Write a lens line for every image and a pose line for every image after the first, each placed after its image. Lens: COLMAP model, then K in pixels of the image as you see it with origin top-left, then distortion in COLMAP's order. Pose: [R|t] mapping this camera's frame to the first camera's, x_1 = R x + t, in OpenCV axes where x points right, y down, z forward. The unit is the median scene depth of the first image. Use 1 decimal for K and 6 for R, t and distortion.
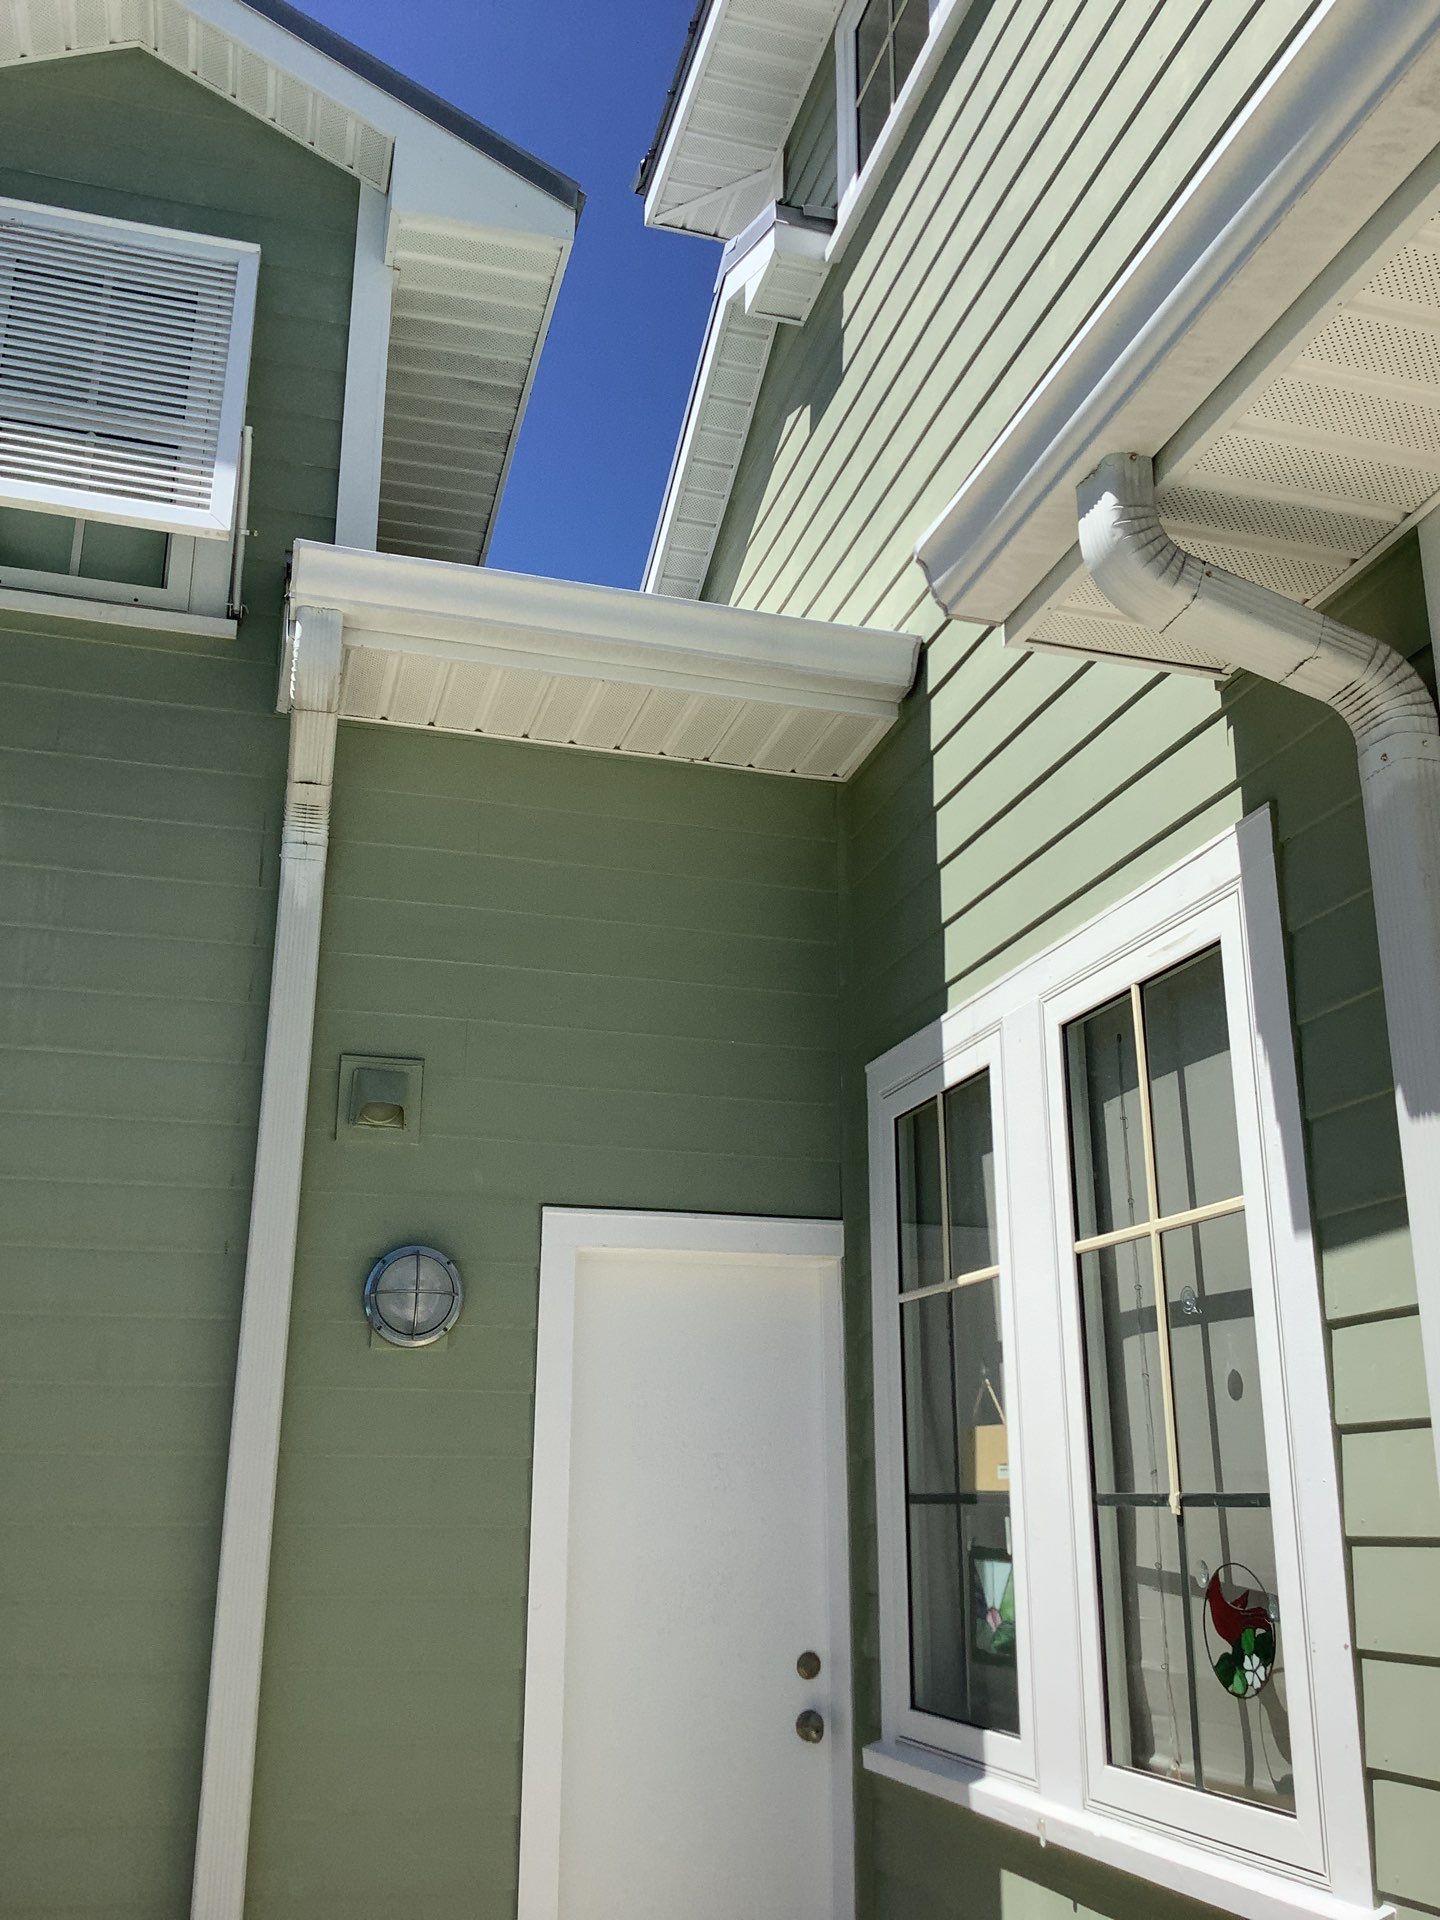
lens RADIAL K [[1729.7, 0, 717.0], [0, 1729.7, 952.9], [0, 0, 1]] dist [0.131109, -0.229800]
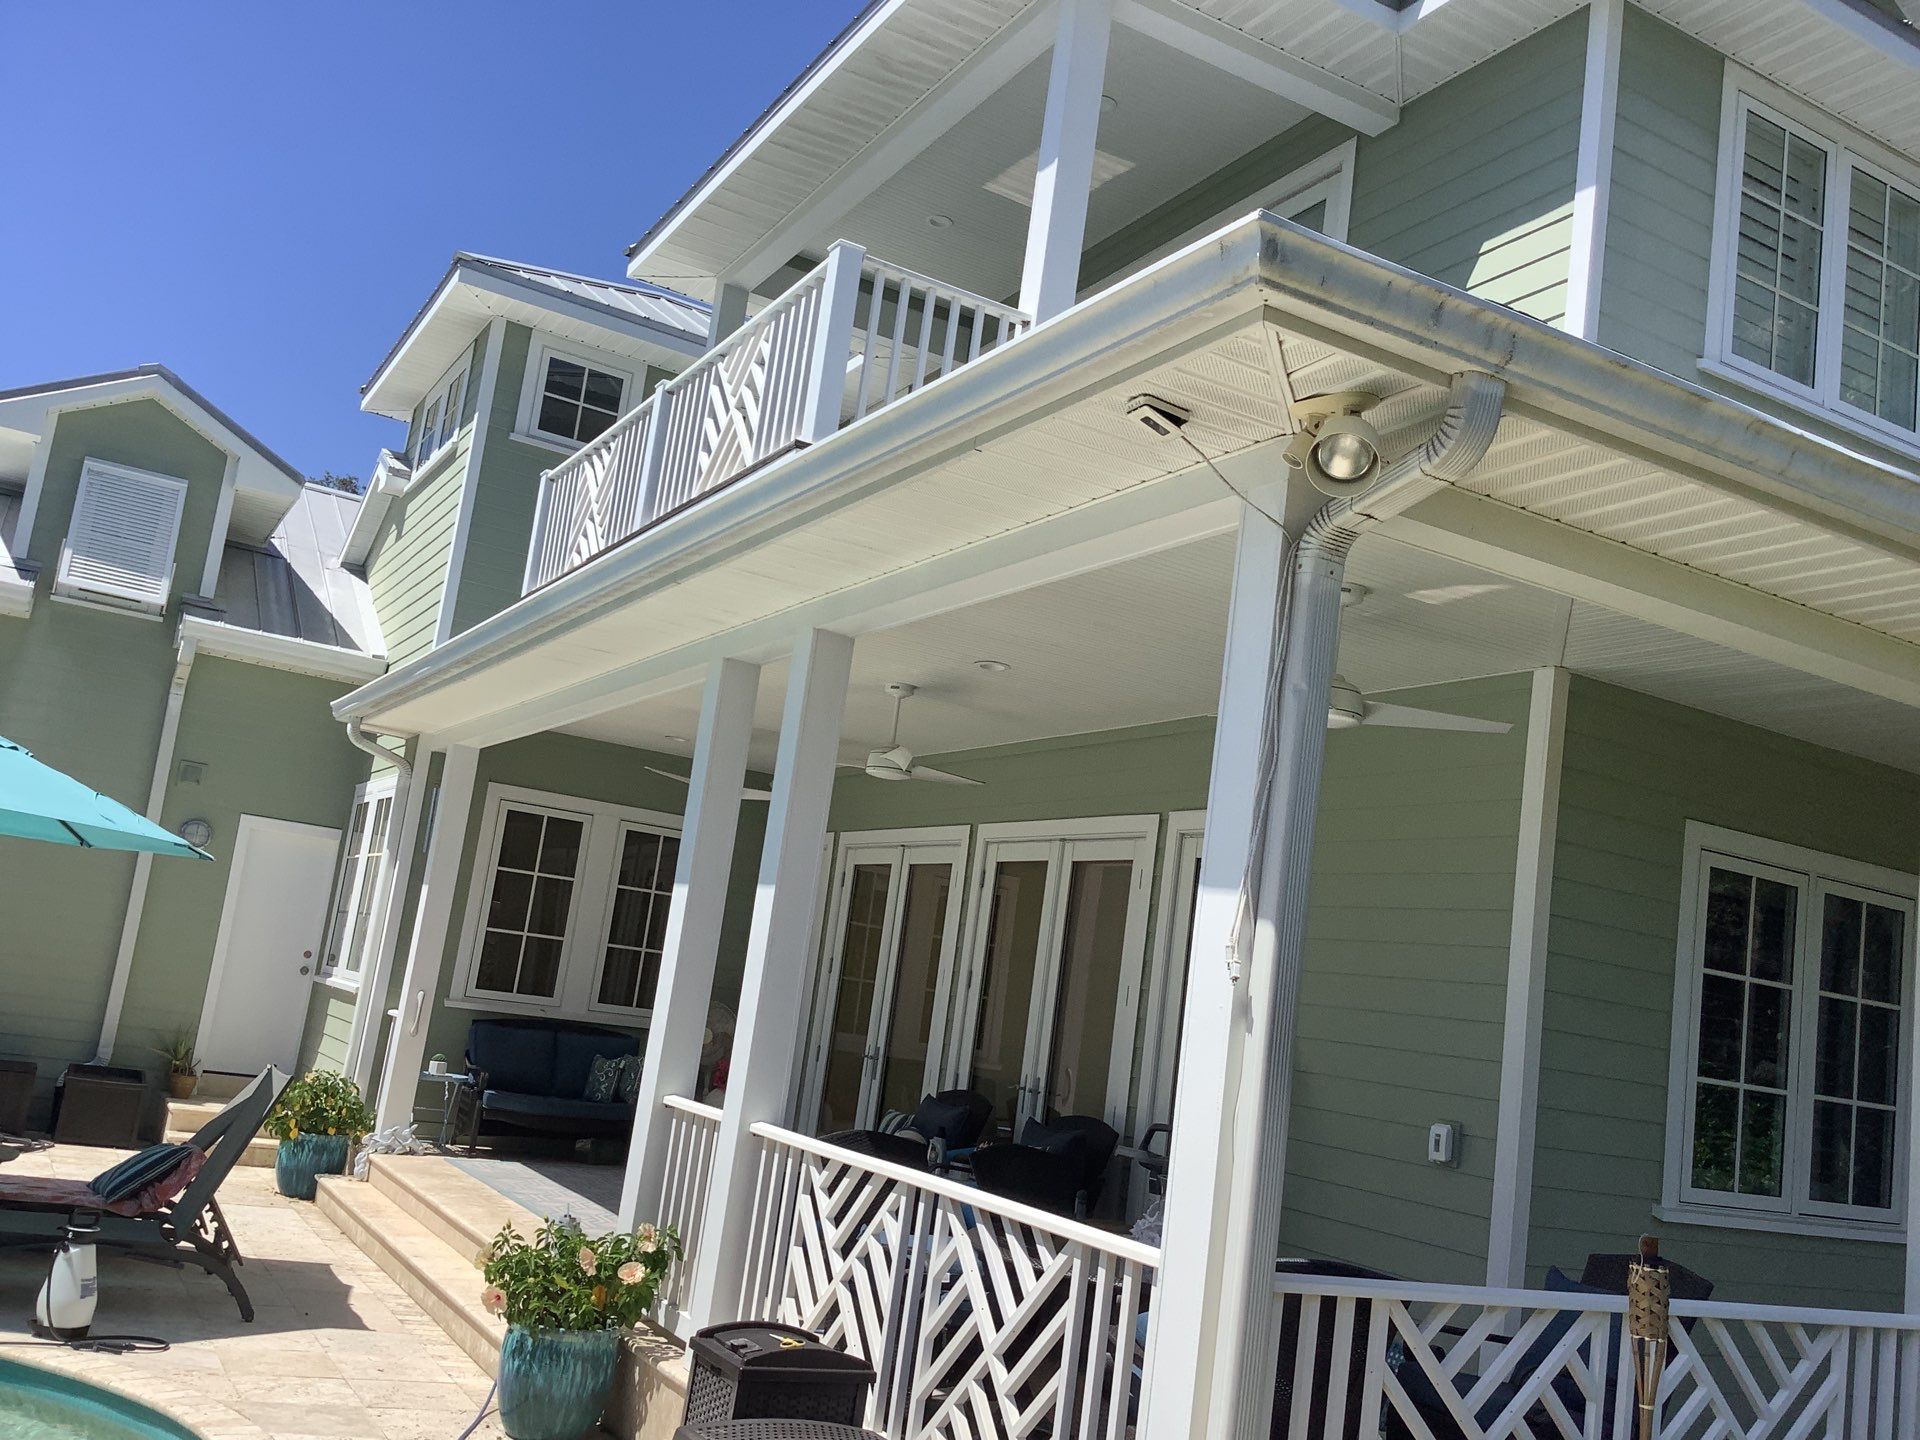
lens RADIAL K [[1729.7, 0, 964.3], [0, 1729.7, 728.5], [0, 0, 1]] dist [0.131109, -0.229800]
pose [[0.968071, 0.150949, 0.200133, 0.536807], [-0.179598, 0.974621, 0.133638, -0.705701], [-0.174881, -0.165314, 0.970612, -2.448385]]
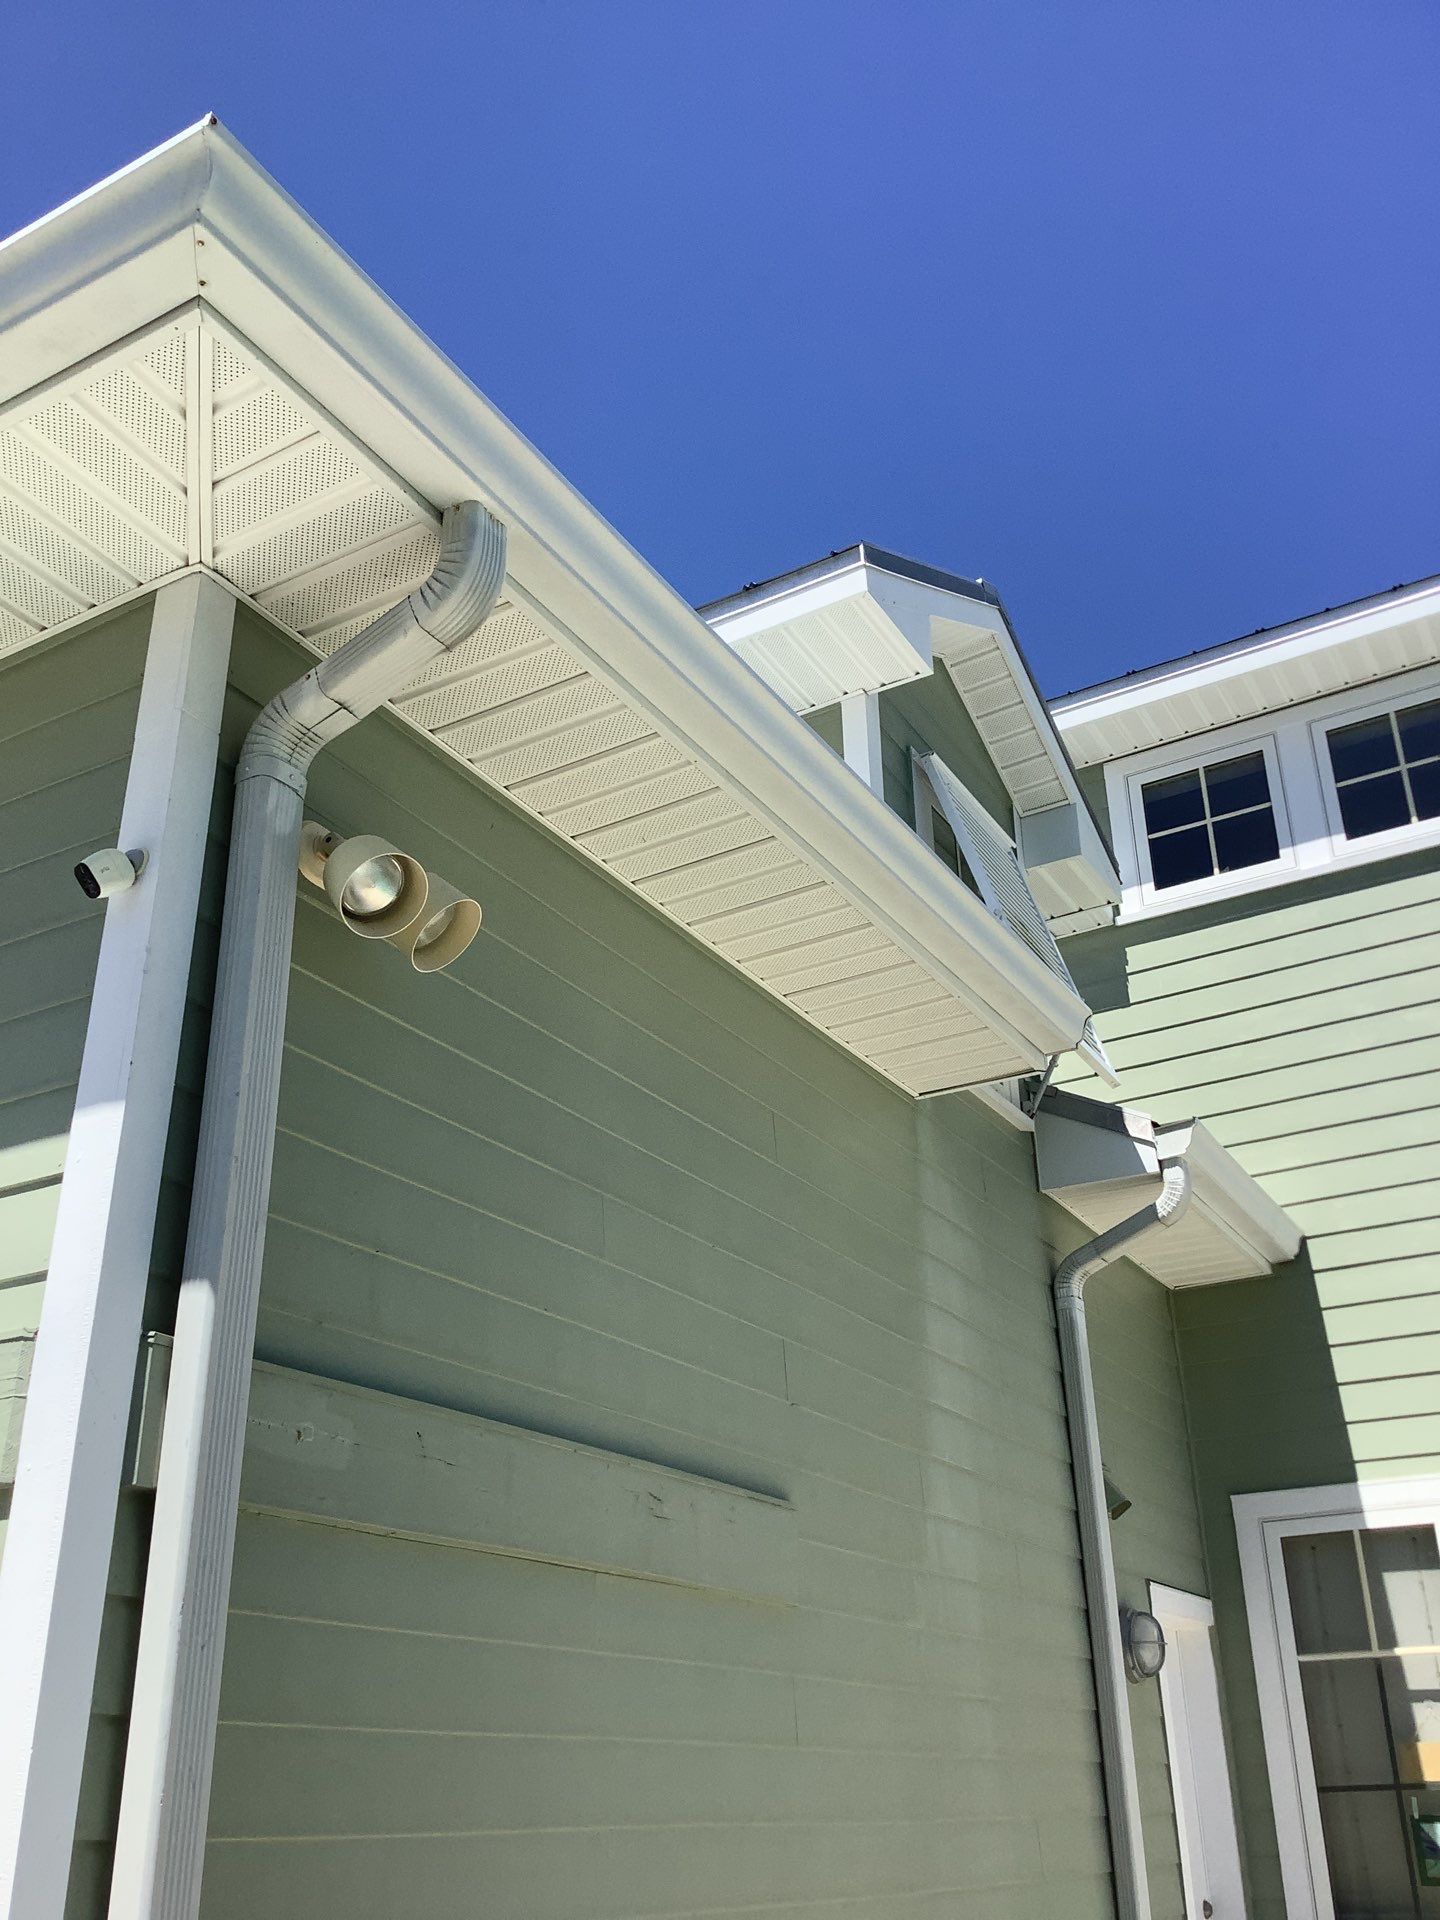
lens RADIAL K [[1729.7, 0, 717.0], [0, 1729.7, 952.9], [0, 0, 1]] dist [0.131109, -0.229800]
pose [[0.727833, 0.283912, 0.624222, -1.360009], [-0.181043, 0.957529, -0.224415, 0.037771], [-0.661425, 0.050325, 0.748321, 0.118134]]
